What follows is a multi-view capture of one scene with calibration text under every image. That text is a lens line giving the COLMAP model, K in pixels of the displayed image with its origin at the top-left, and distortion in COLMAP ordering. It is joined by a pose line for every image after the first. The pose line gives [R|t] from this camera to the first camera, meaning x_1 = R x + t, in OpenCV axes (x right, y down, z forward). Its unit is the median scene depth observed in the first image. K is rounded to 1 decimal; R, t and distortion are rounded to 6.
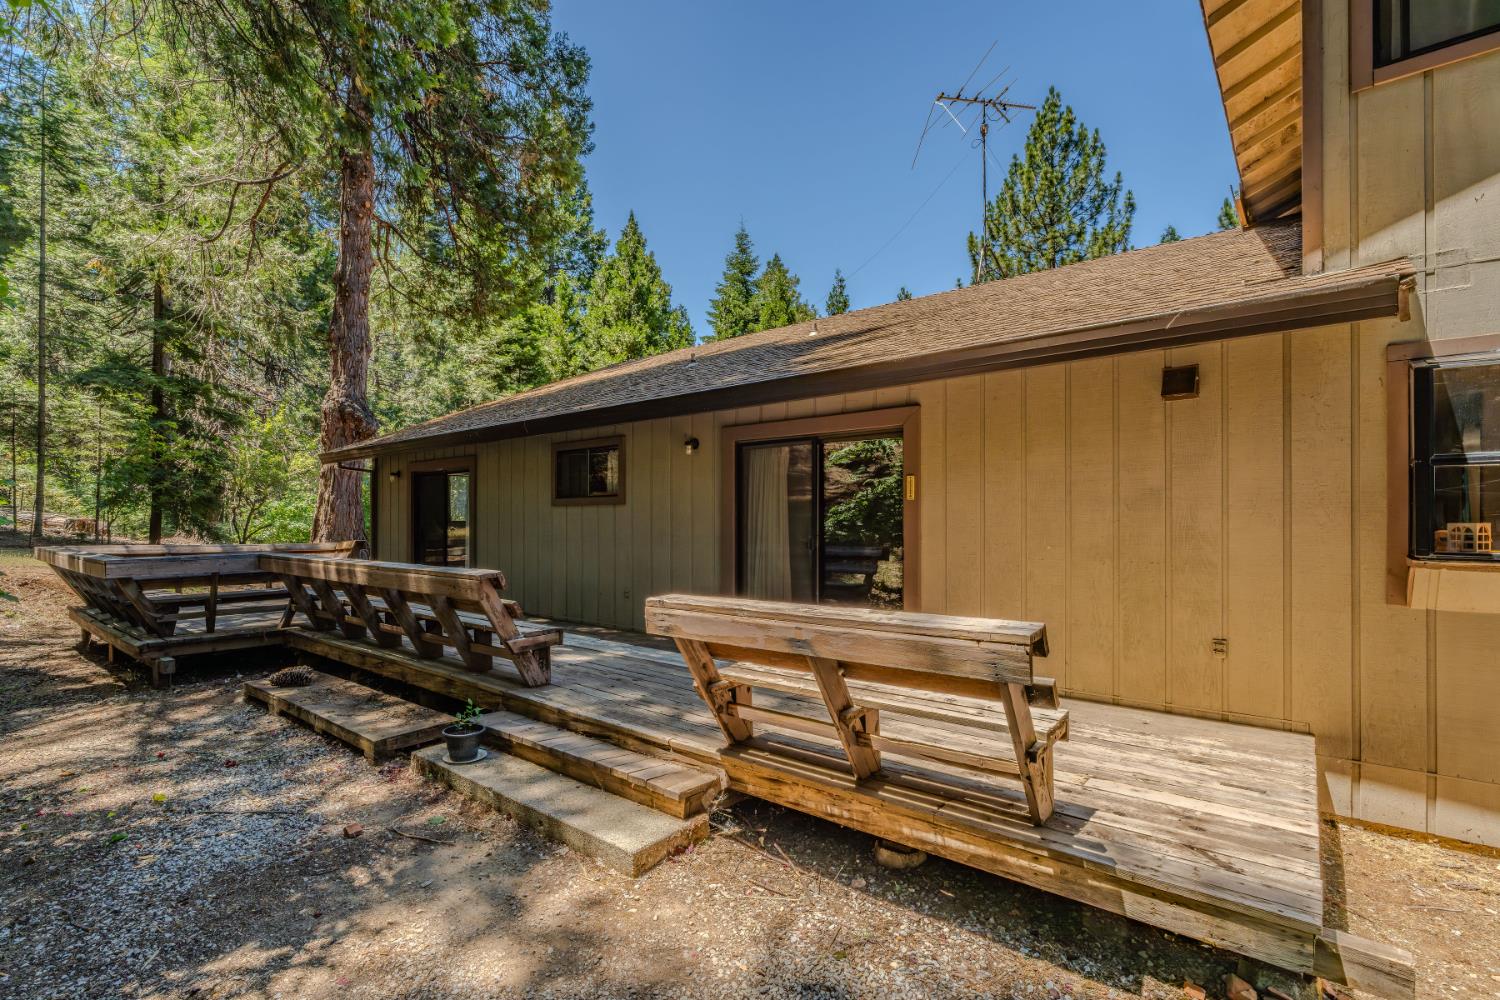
lens RADIAL K [[681.5, 0, 768.2], [0, 681.5, 510.8], [0, 0, 1]] dist [-0.000527, 0.000001]
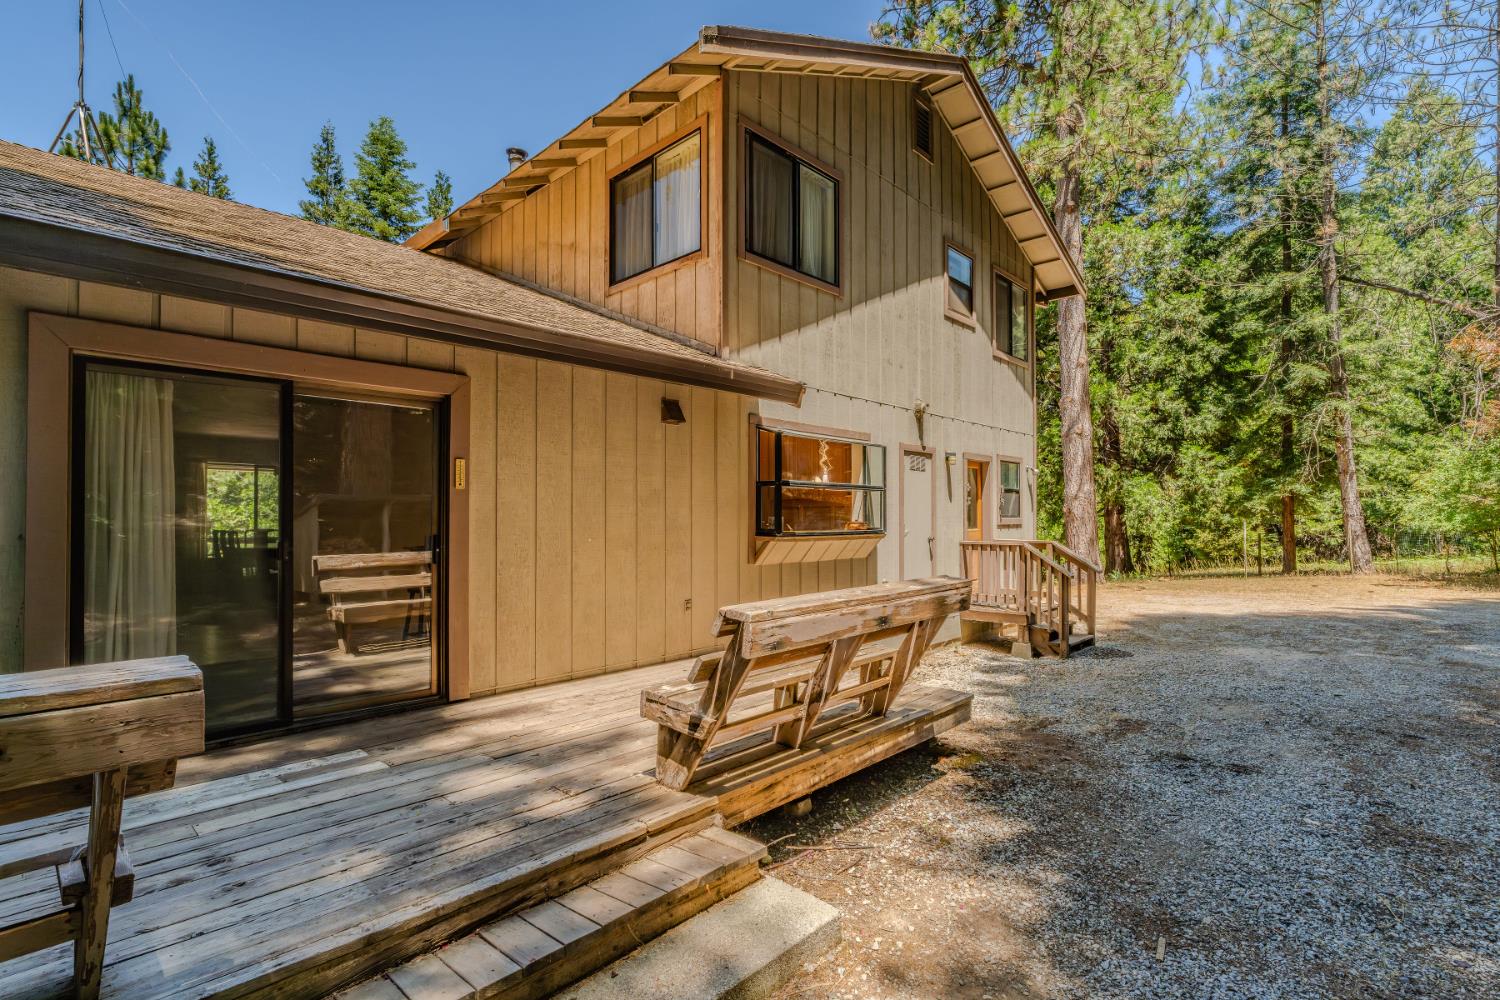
lens RADIAL K [[681.5, 0, 768.2], [0, 681.5, 510.8], [0, 0, 1]] dist [-0.000527, 0.000001]
pose [[0.103824, 0.010752, 0.994538, -0.829264], [-0.011503, 0.999888, -0.009609, 0.019635], [-0.994529, -0.010442, 0.103936, 0.805660]]
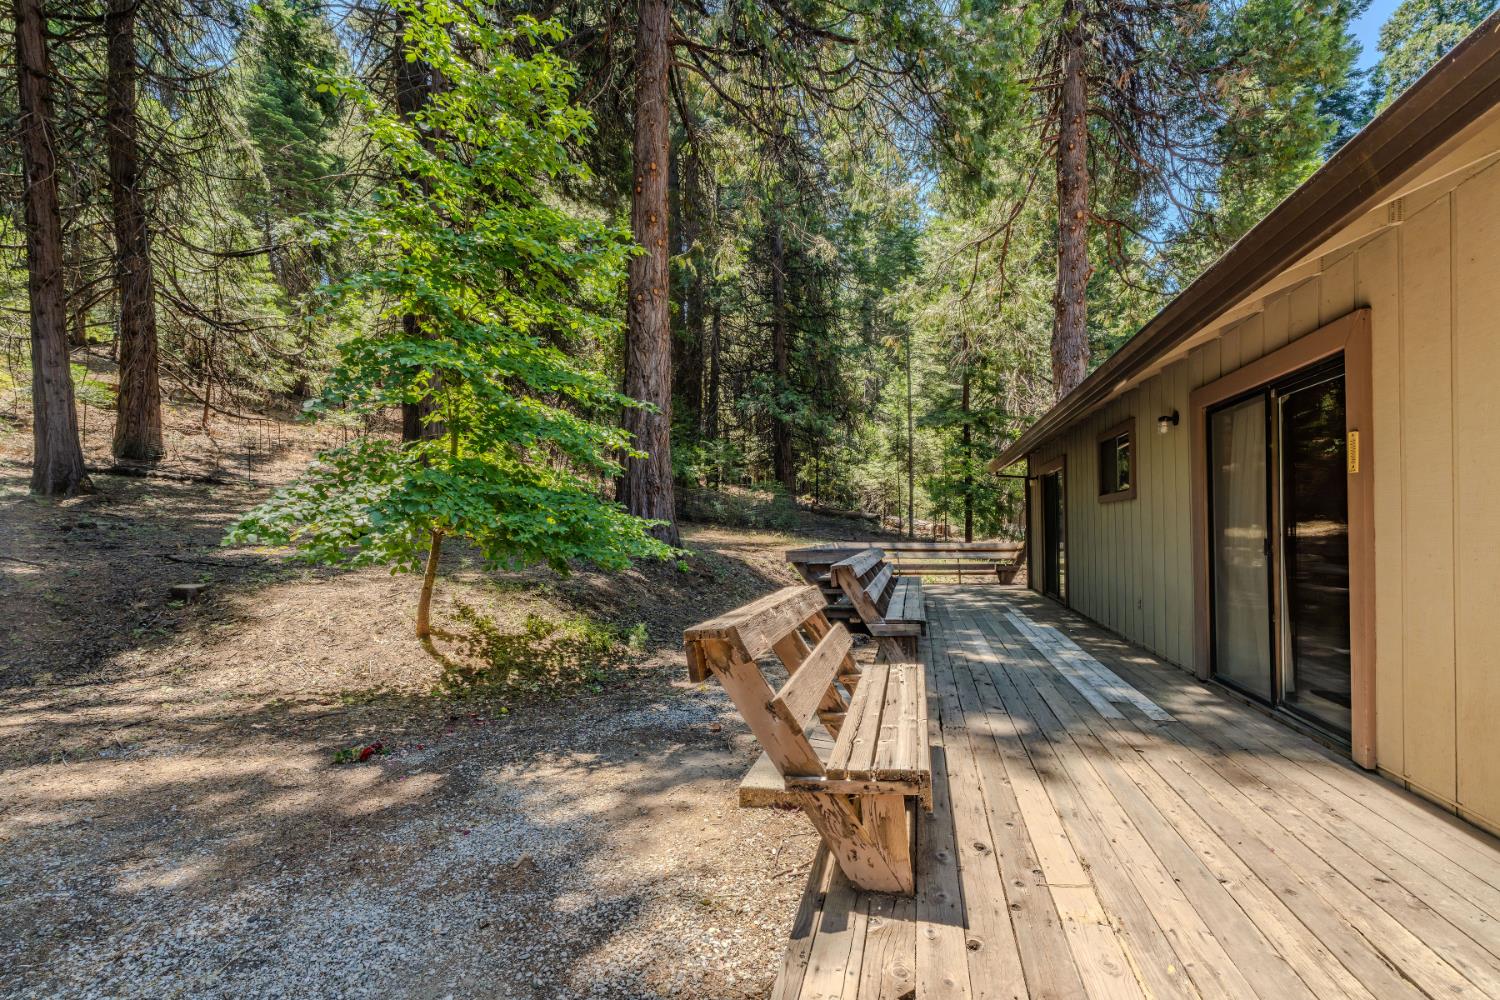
lens RADIAL K [[690.2, 0, 732.1], [0, 690.2, 542.6], [0, 0, 1]] dist [-0.000065, 0.000277]
pose [[0.390629, 0.011210, -0.920480, 0.791474], [0.029614, 0.999255, 0.024737, 0.015642], [0.920072, -0.036922, 0.390006, 0.439978]]
